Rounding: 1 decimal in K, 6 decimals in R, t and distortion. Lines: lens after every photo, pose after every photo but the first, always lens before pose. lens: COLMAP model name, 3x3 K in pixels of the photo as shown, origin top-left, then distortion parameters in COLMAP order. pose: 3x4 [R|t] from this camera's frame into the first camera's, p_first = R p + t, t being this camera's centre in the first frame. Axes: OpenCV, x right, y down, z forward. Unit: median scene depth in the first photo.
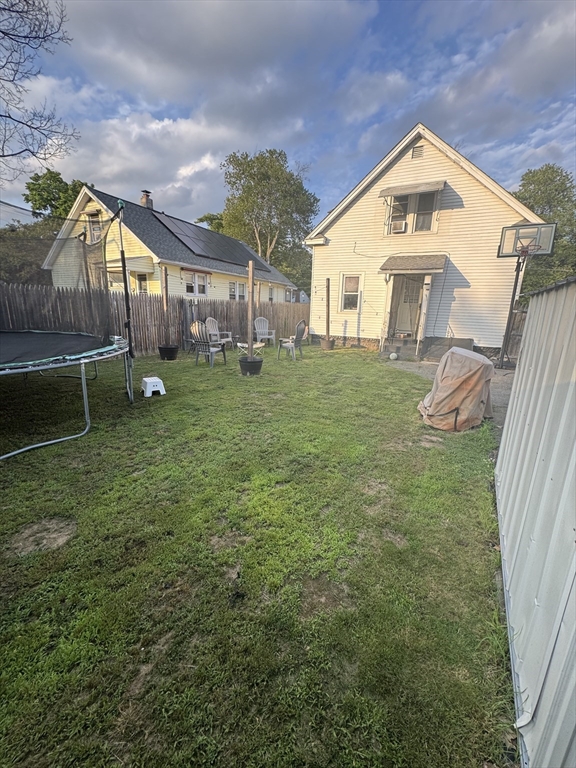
lens RADIAL K [[307.6, 0, 285.1], [0, 307.6, 383.0], [0, 0, 1]] dist [-0.005359, 0.000891]
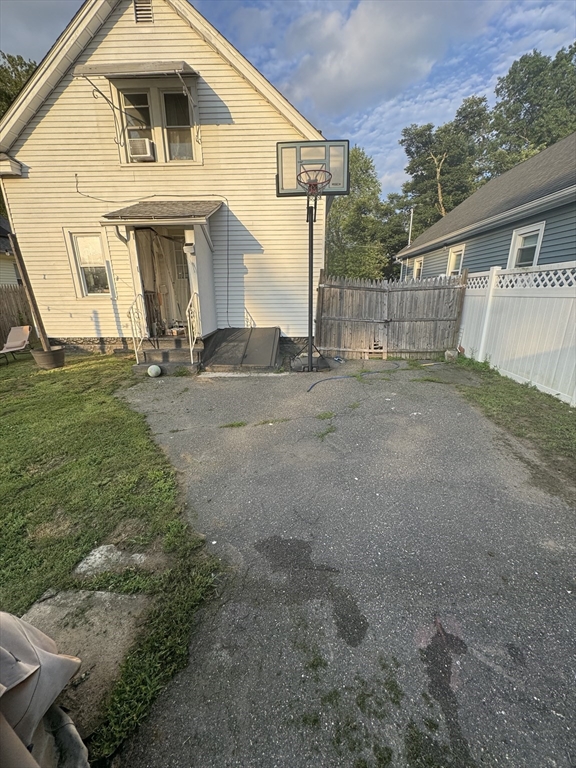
lens RADIAL K [[307.6, 0, 289.0], [0, 307.6, 384.5], [0, 0, 1]] dist [-0.005359, 0.000891]
pose [[0.901993, -0.161745, 0.400309, 0.328636], [0.139059, 0.986603, 0.085305, -0.070975], [-0.408744, -0.021278, 0.912401, 0.342282]]
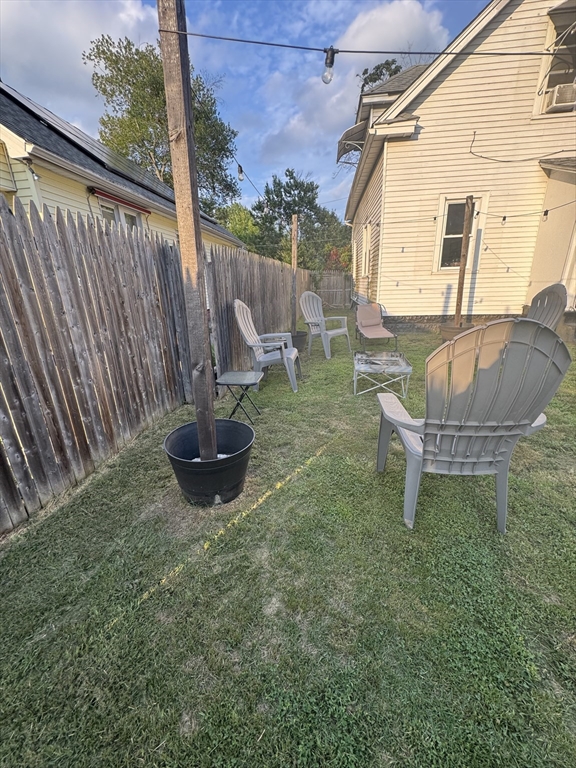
lens RADIAL K [[307.6, 0, 289.0], [0, 307.6, 384.6], [0, 0, 1]] dist [-0.005359, 0.000891]
pose [[0.936255, -0.168547, 0.308250, -0.332849], [0.143419, 0.984329, 0.102608, -0.149756], [-0.320713, -0.051858, 0.945756, 0.655229]]
